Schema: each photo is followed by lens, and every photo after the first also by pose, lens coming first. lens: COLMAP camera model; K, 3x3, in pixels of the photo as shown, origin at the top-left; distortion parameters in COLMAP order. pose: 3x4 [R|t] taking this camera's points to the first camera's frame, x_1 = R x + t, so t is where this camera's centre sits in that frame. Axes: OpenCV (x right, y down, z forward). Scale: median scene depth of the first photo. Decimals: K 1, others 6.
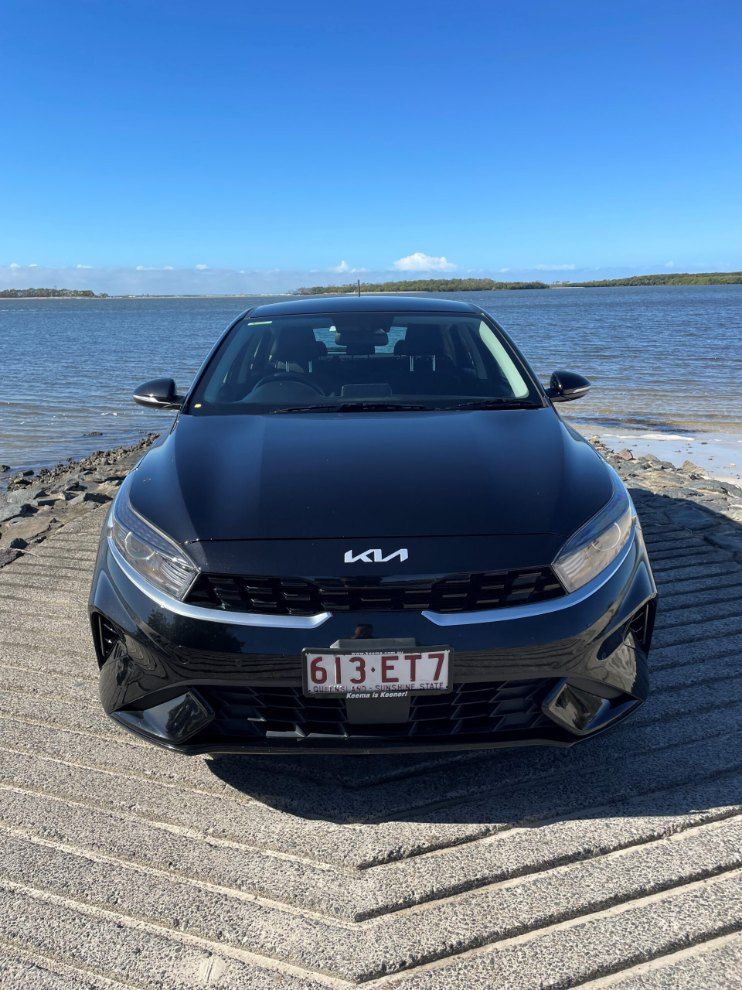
lens RADIAL K [[734.3, 0, 371.4], [0, 734.3, 503.9], [0, 0, 1]] dist [0.080703, -0.097939]
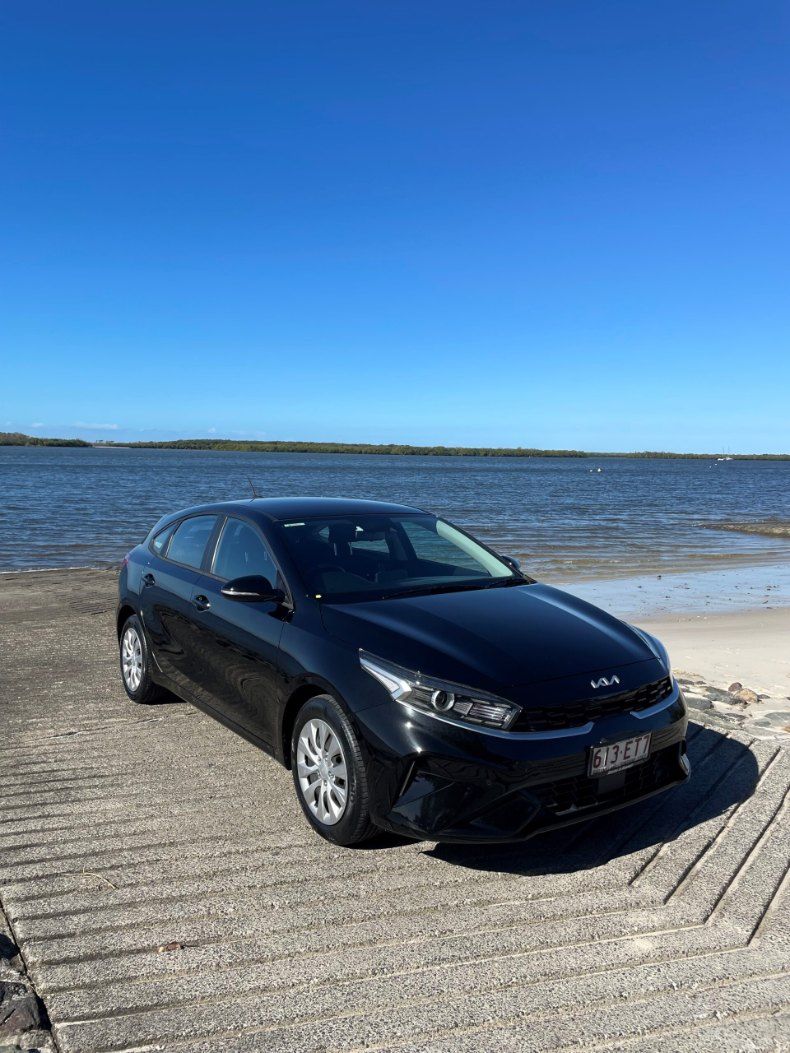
lens RADIAL K [[781.0, 0, 395.4], [0, 781.0, 536.0], [0, 0, 1]] dist [0.080703, -0.097939]
pose [[0.827534, -0.022048, 0.560983, -1.346025], [0.118426, 0.983600, -0.136037, -0.064694], [-0.548783, 0.179010, 0.816573, -0.226158]]
